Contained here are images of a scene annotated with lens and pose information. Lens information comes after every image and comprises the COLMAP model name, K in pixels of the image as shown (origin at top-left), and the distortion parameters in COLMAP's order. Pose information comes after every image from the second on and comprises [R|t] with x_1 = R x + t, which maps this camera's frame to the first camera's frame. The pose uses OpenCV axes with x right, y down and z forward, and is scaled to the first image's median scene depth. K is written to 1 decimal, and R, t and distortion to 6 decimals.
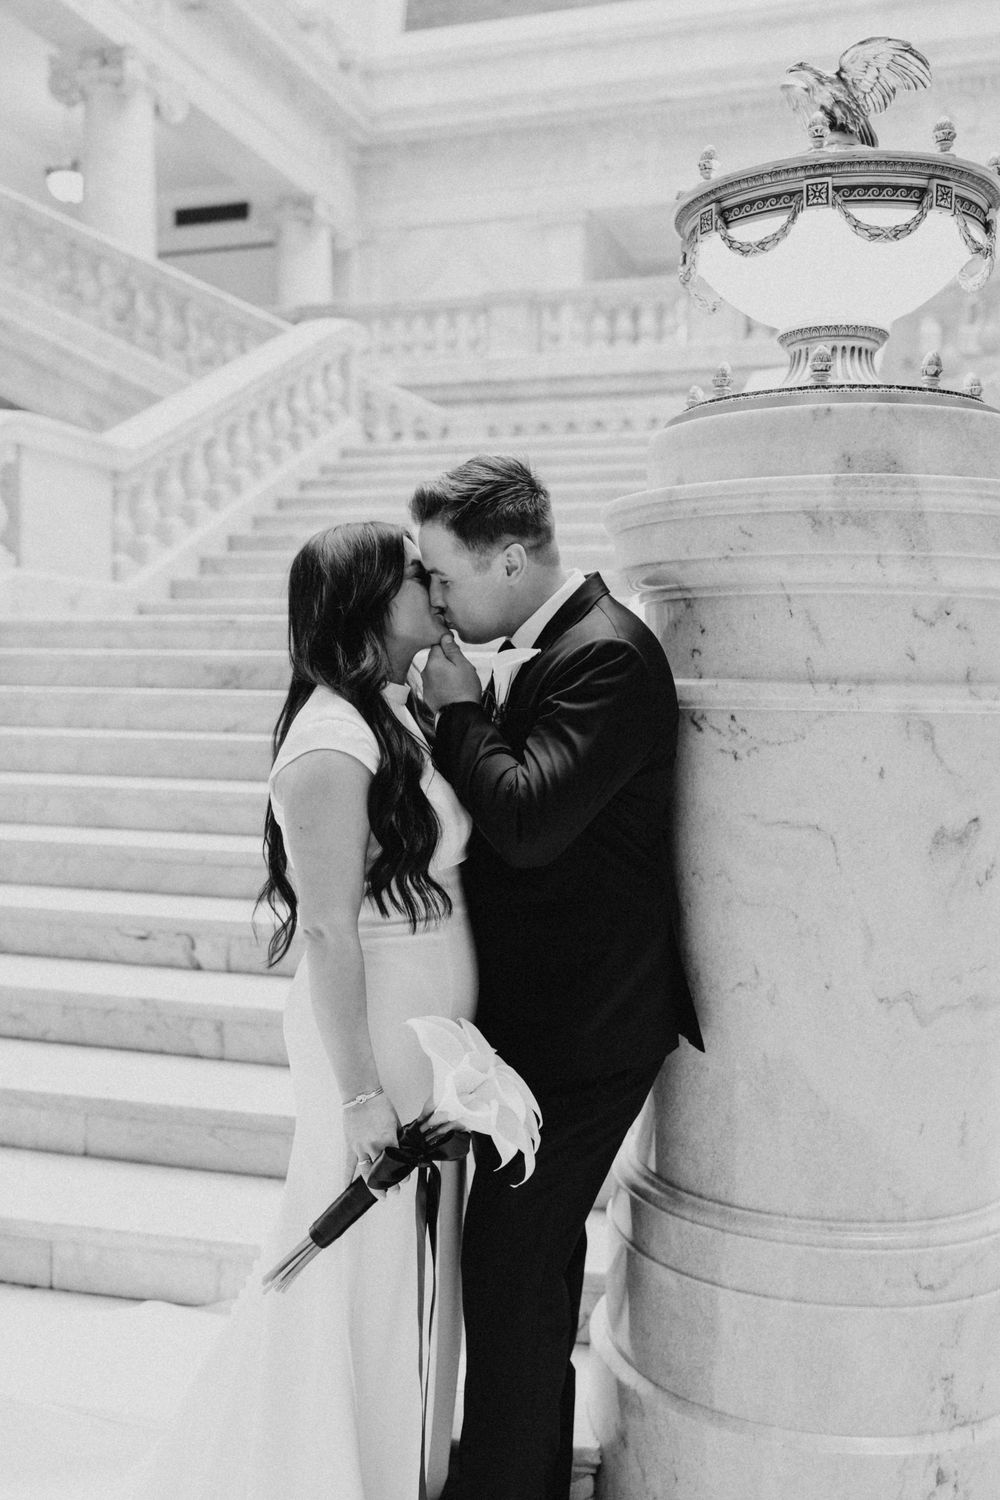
lens RADIAL K [[1448.5, 0, 500.1], [0, 1448.5, 771.2], [0, 0, 1]] dist [-0.002030, -0.002121]
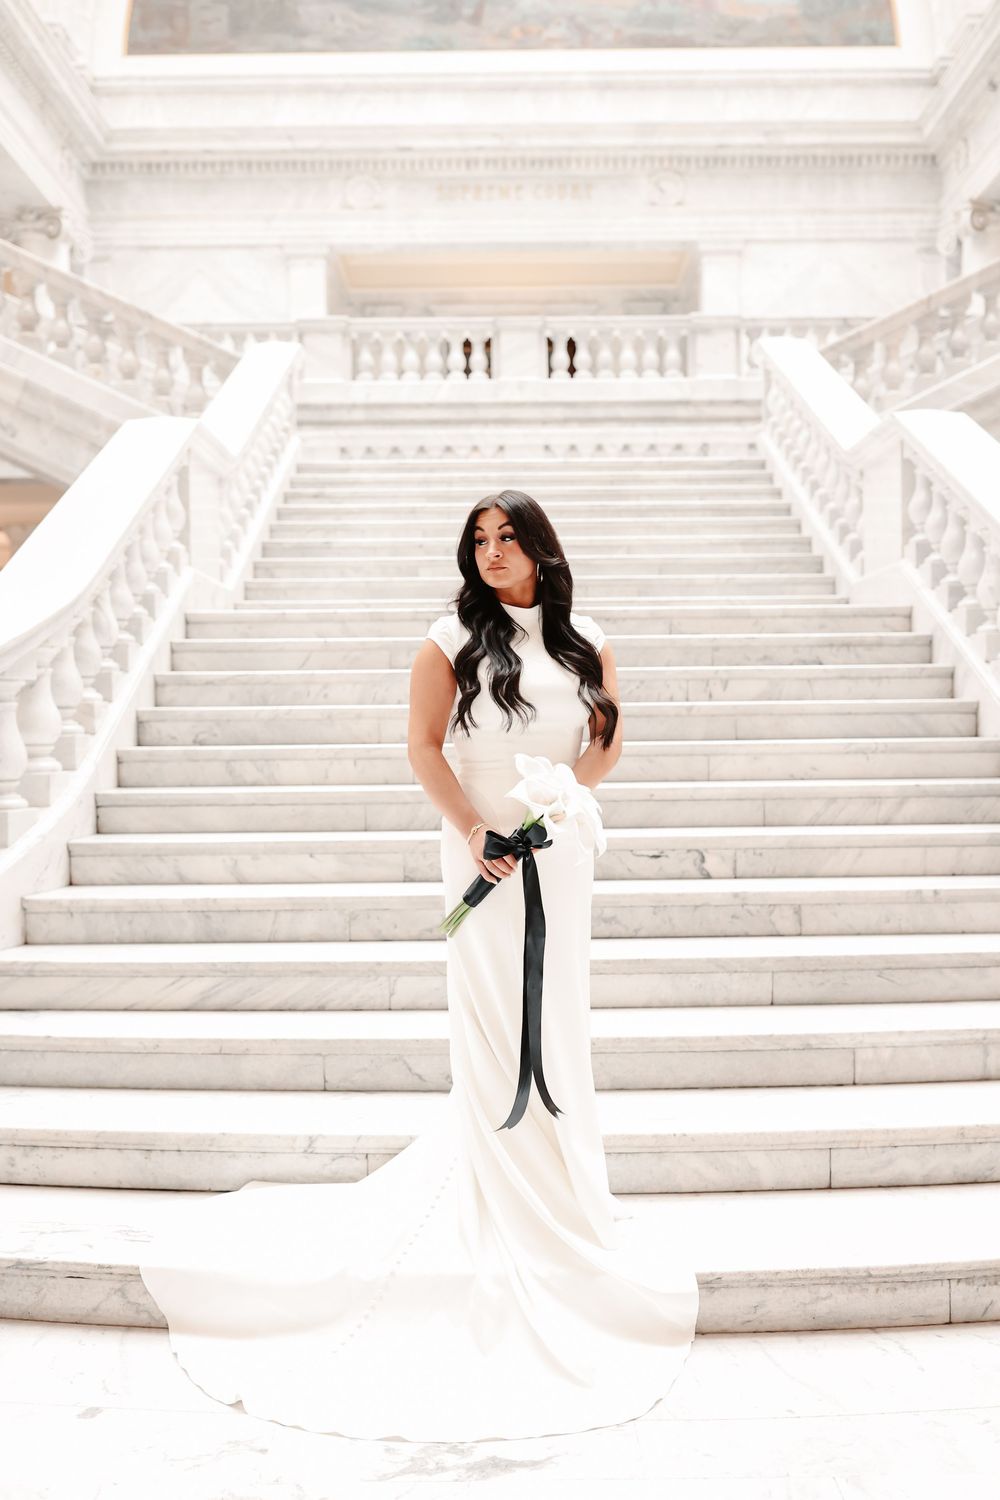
lens RADIAL K [[1492.7, 0, 506.1], [0, 1492.7, 754.0], [0, 0, 1]] dist [-0.006026, -0.017410]
pose [[0.945490, -0.031503, 0.324124, -1.373680], [0.043889, 0.998556, -0.030974, 0.112582], [-0.322681, 0.043512, 0.945507, -0.252937]]
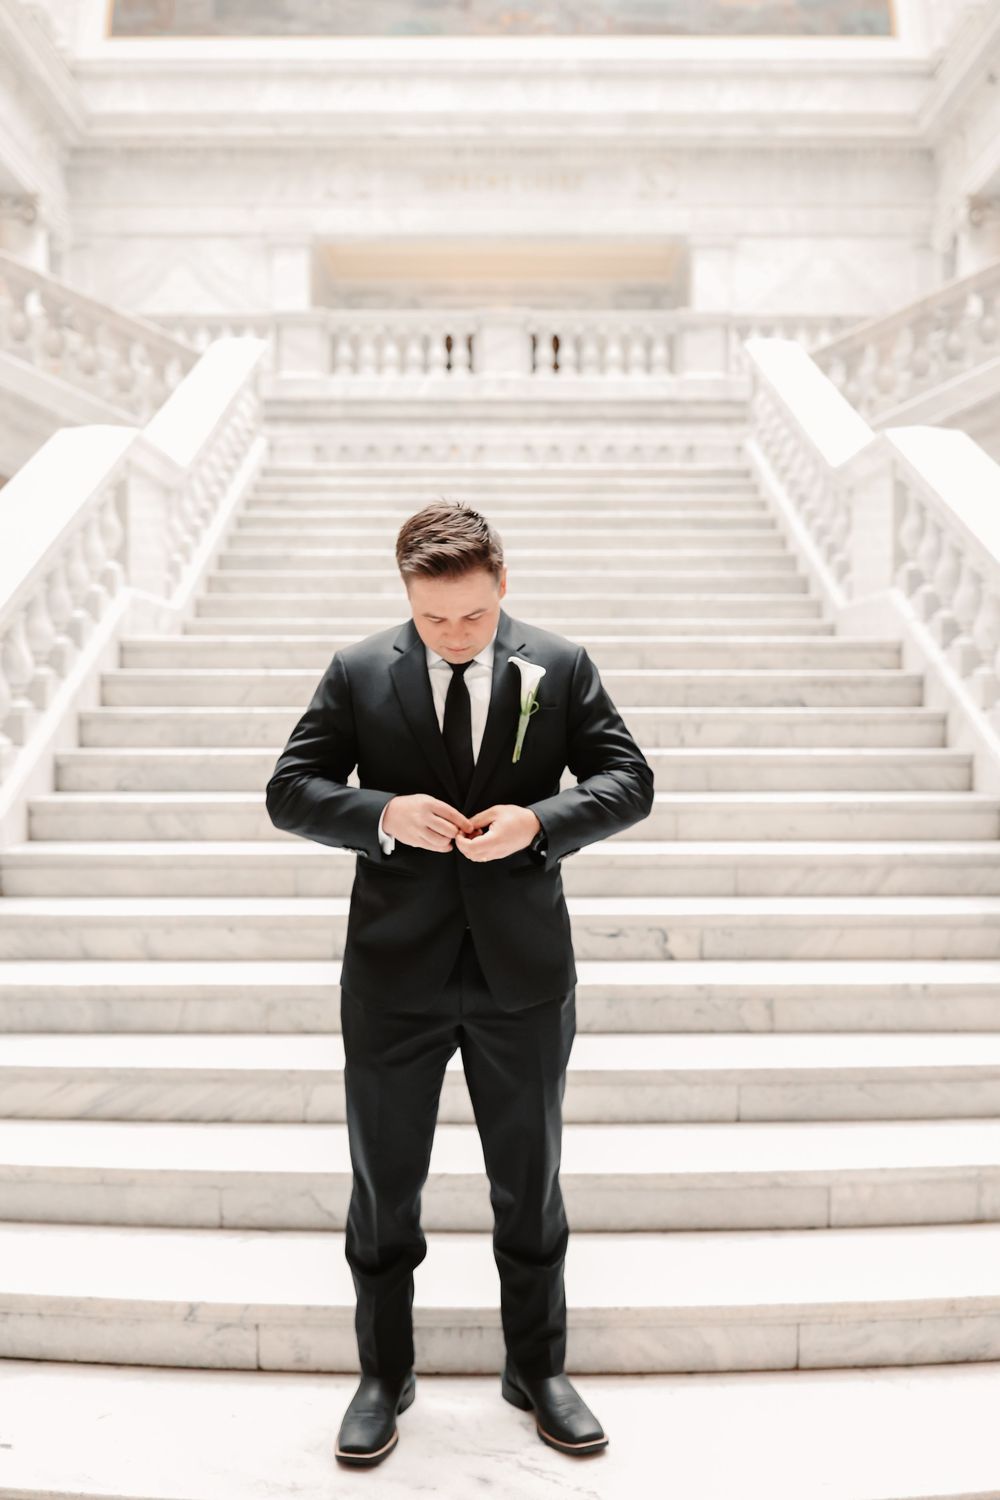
lens RADIAL K [[1467.0, 0, 500.0], [0, 1467.0, 750.0], [0, 0, 1]] dist [-0.008039, -0.016370]
pose [[0.945916, -0.025012, 0.323447, -1.219175], [0.033151, 0.999257, -0.019677, -0.008888], [-0.322715, 0.029336, 0.946042, -0.031165]]
